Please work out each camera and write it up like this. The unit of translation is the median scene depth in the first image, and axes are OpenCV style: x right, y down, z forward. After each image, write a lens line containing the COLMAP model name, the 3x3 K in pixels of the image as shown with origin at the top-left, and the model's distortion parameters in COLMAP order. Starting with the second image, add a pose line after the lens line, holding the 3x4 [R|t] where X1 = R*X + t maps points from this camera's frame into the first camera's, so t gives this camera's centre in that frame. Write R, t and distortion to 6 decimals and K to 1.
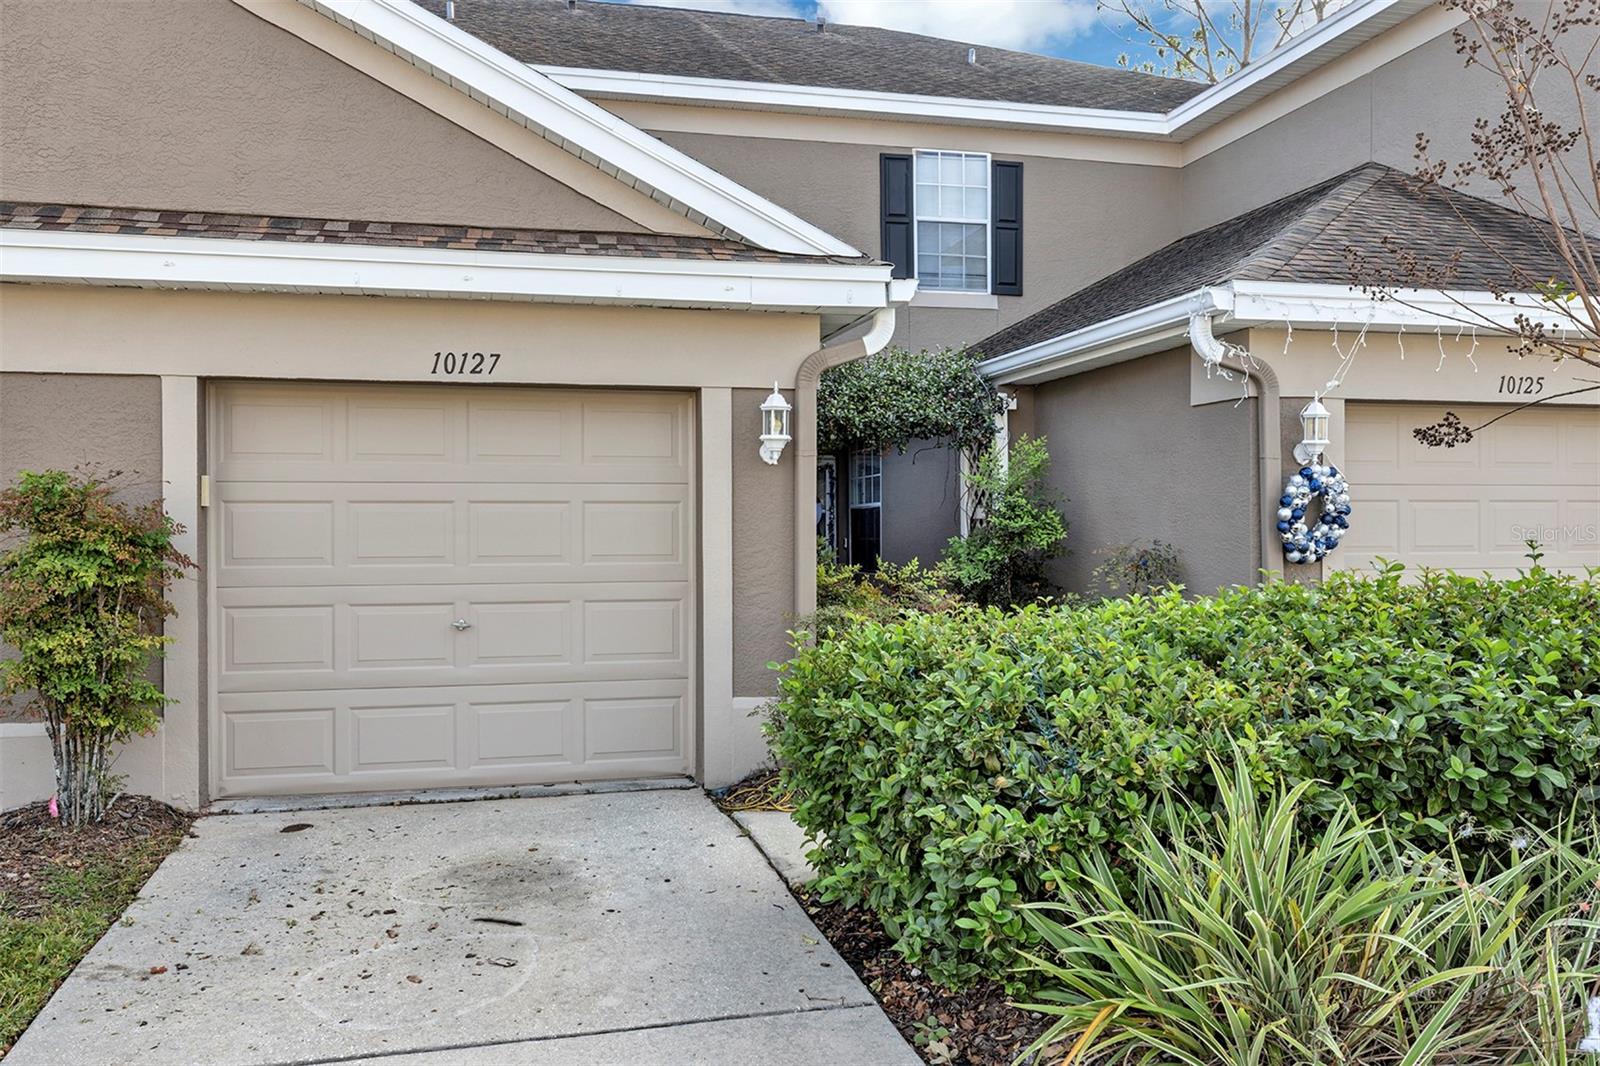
lens RADIAL K [[1286.8, 0, 799.4], [0, 1286.8, 534.5], [0, 0, 1]] dist [0.015085, 0.004574]
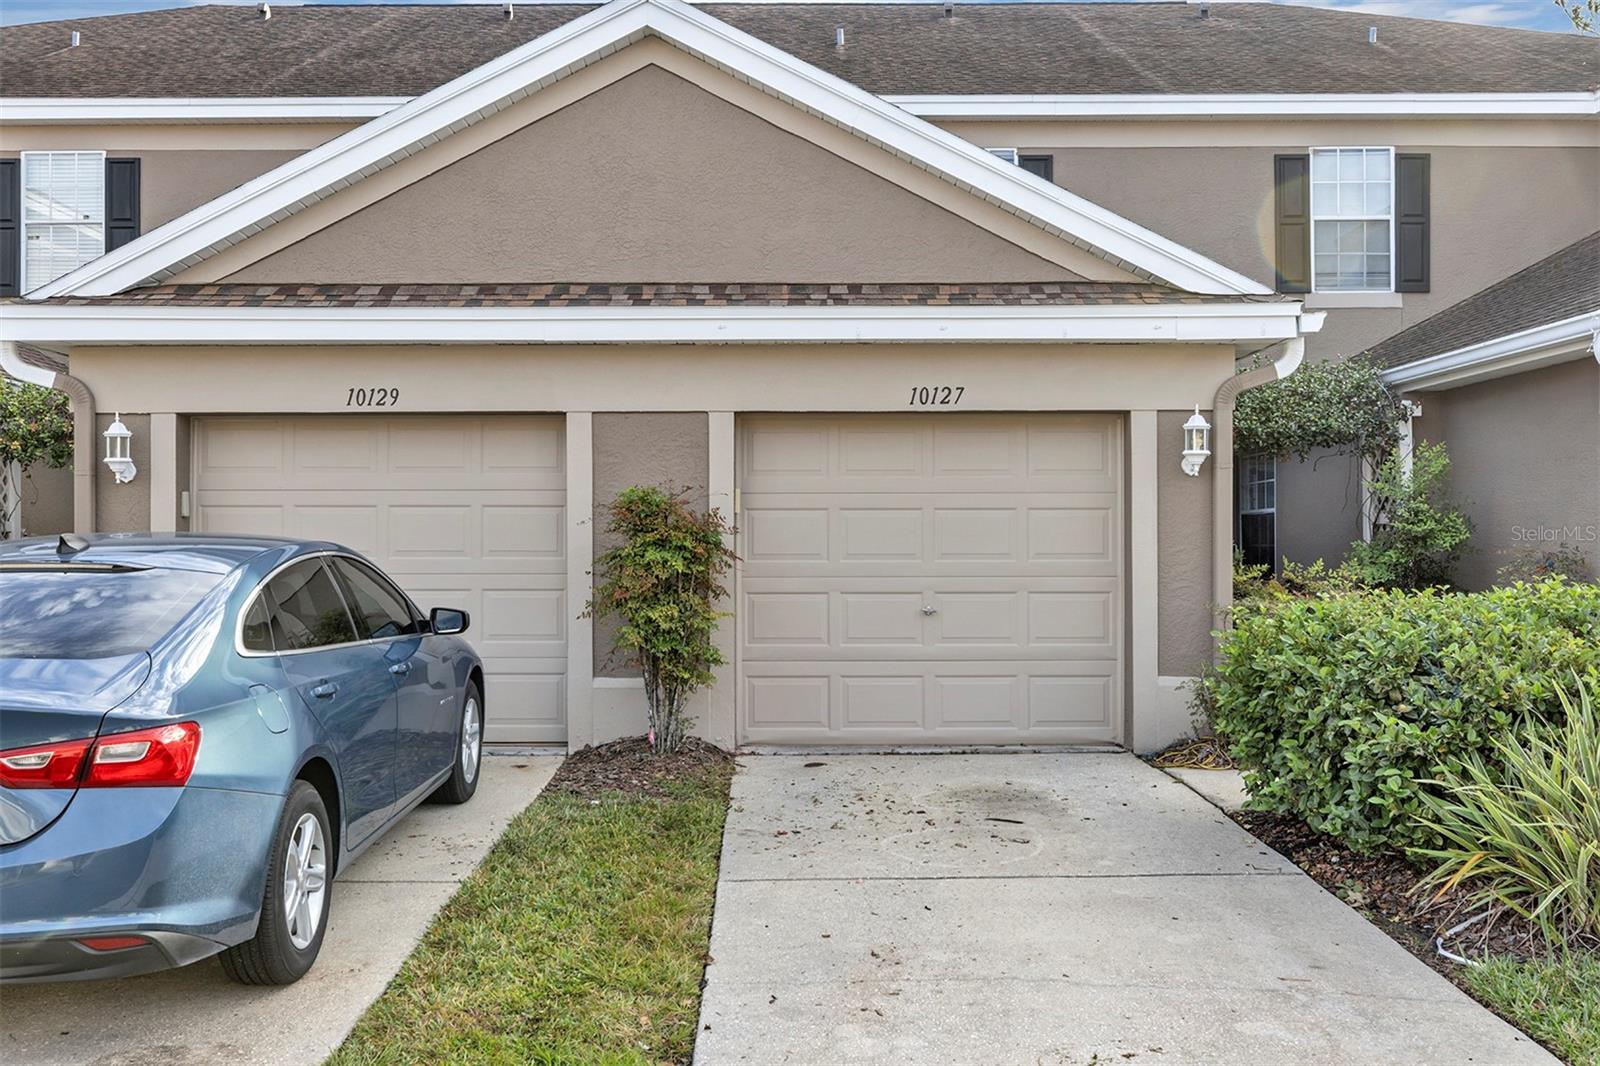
lens RADIAL K [[1515.5, 0, 800.1], [0, 1515.5, 526.5], [0, 0, 1]] dist [0.017264, 0.000000]
pose [[0.974571, -0.000616, -0.224077, -0.063067], [-0.002437, 0.999908, -0.013349, 0.011067], [0.224065, 0.013556, 0.974480, -0.432074]]
